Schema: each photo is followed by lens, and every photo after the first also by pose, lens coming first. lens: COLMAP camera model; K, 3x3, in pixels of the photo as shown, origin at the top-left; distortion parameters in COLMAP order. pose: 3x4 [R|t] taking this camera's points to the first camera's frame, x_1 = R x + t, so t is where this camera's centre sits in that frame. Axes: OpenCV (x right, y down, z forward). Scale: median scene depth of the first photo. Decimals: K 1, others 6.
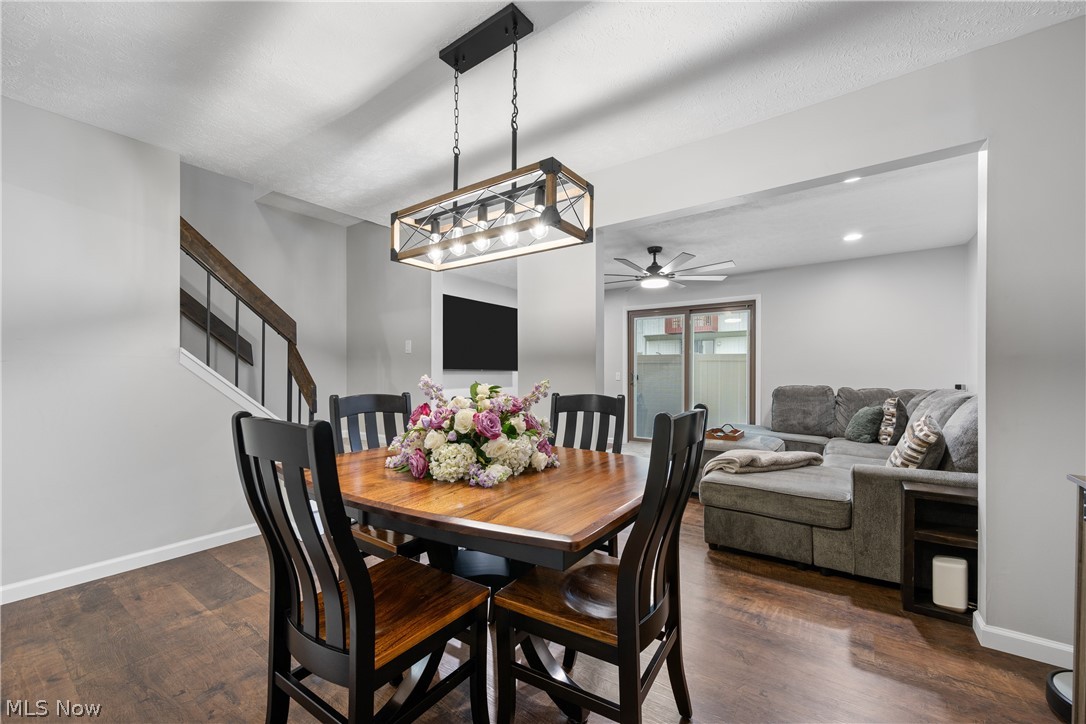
lens RADIAL K [[427.7, 0, 549.5], [0, 427.7, 367.3], [0, 0, 1]] dist [0.000201, -0.001156]
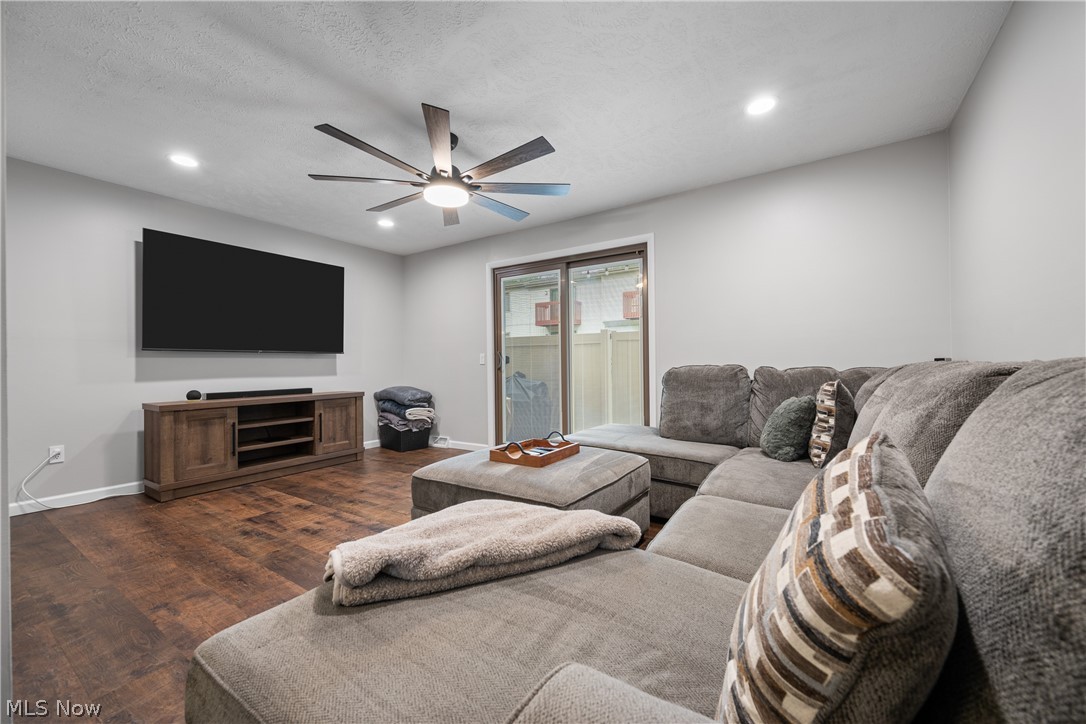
lens RADIAL K [[427.7, 0, 547.1], [0, 427.7, 357.0], [0, 0, 1]] dist [0.000201, -0.001156]
pose [[0.999134, -0.012714, 0.039620, 0.397996], [0.012832, 0.999914, -0.002714, 0.035211], [-0.039582, 0.003221, 0.999211, 0.440335]]
